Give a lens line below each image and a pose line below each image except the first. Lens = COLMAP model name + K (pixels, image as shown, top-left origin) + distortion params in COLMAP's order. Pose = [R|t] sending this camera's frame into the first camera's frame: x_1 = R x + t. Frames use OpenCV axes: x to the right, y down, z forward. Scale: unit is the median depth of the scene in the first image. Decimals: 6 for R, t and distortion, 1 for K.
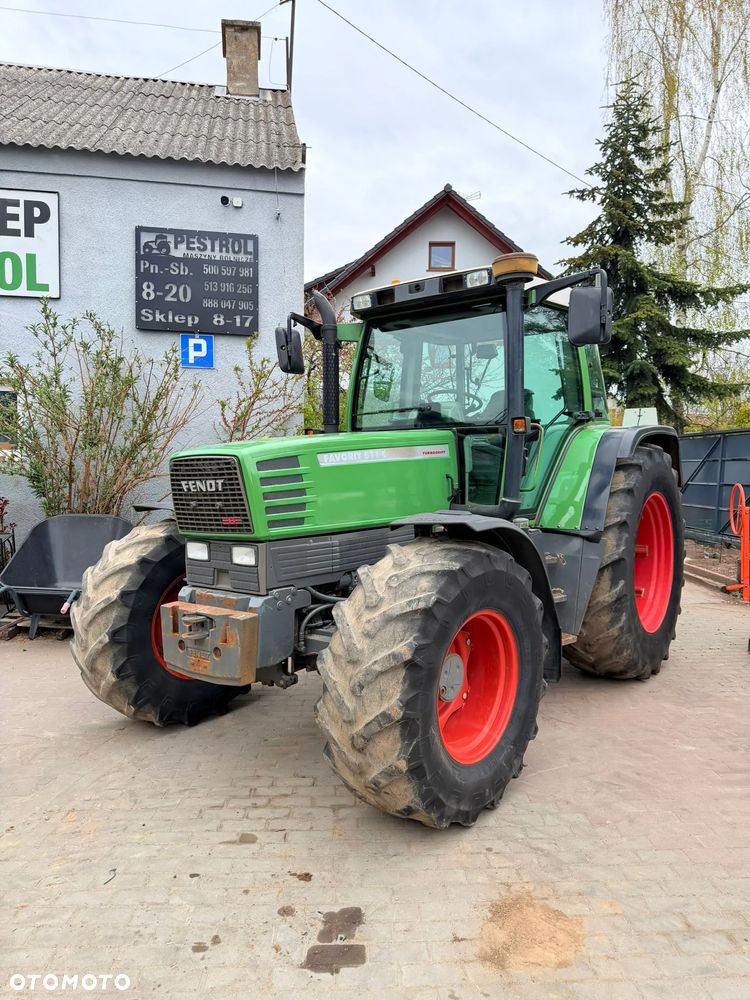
lens RADIAL K [[704.6, 0, 367.4], [0, 704.6, 498.9], [0, 0, 1]] dist [0.059184, -0.067358]
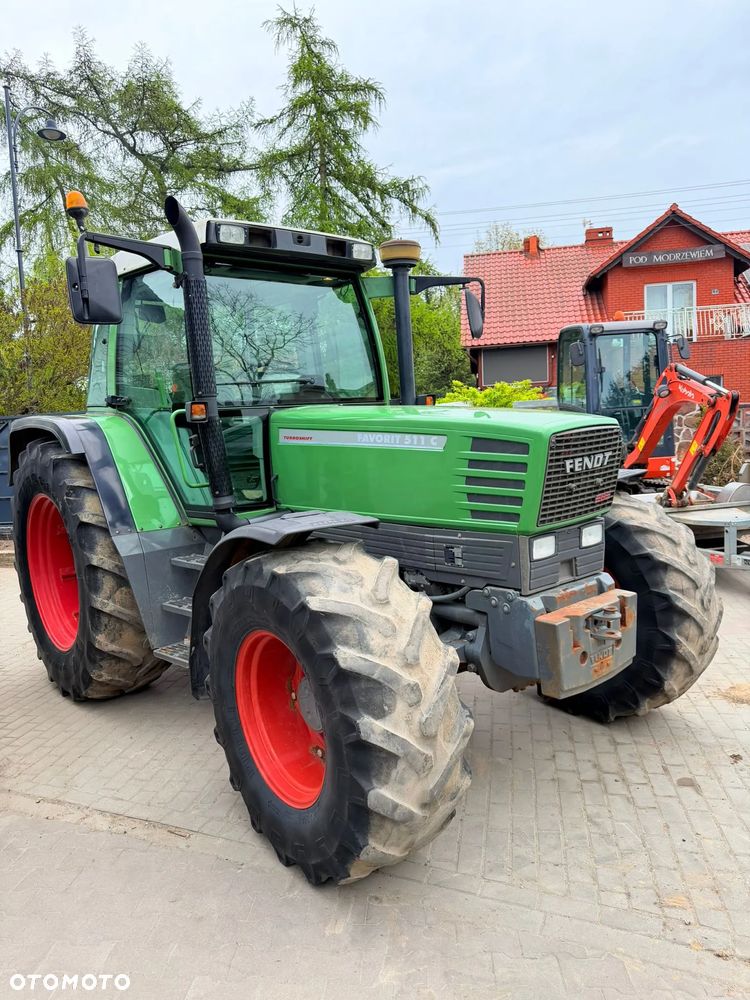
lens RADIAL K [[704.6, 0, 370.1], [0, 704.6, 505.1], [0, 0, 1]] dist [0.059184, -0.067358]
pose [[0.207824, -0.123057, 0.970395, -1.084345], [0.105236, 0.989110, 0.102892, -0.080307], [-0.972489, 0.080737, 0.218511, 1.034958]]
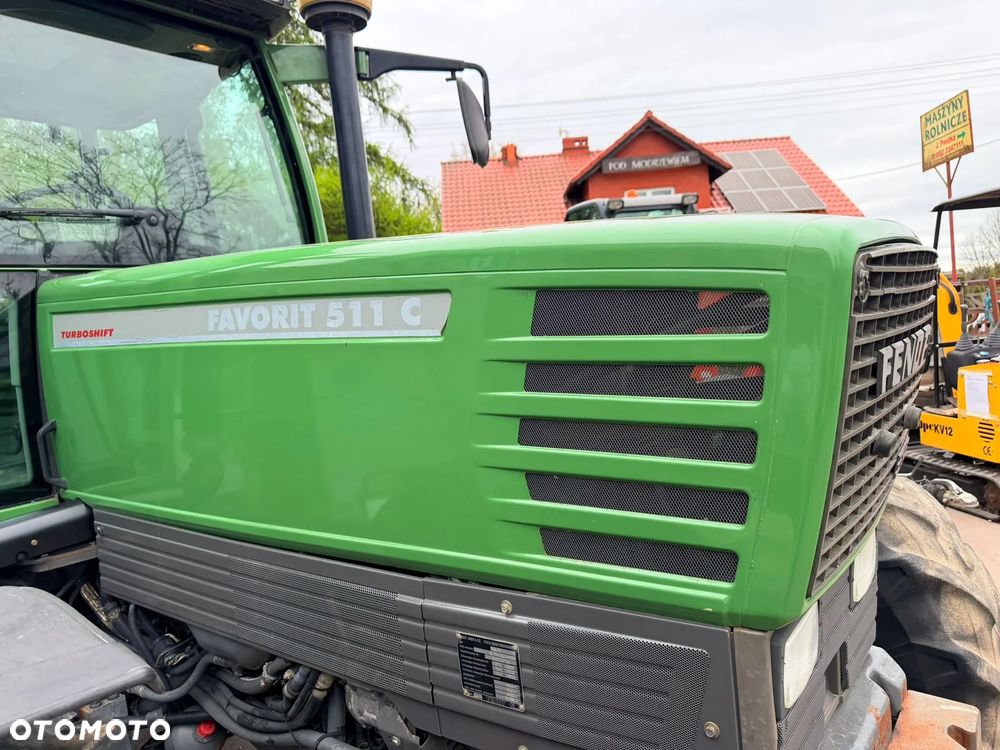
lens RADIAL K [[704.6, 0, 502.2], [0, 704.6, 372.0], [0, 0, 1]] dist [0.059184, -0.067358]
pose [[0.001684, -0.057887, 0.998322, -0.483589], [0.136893, 0.988938, 0.057112, -0.047070], [-0.990584, 0.136567, 0.009590, 1.107975]]
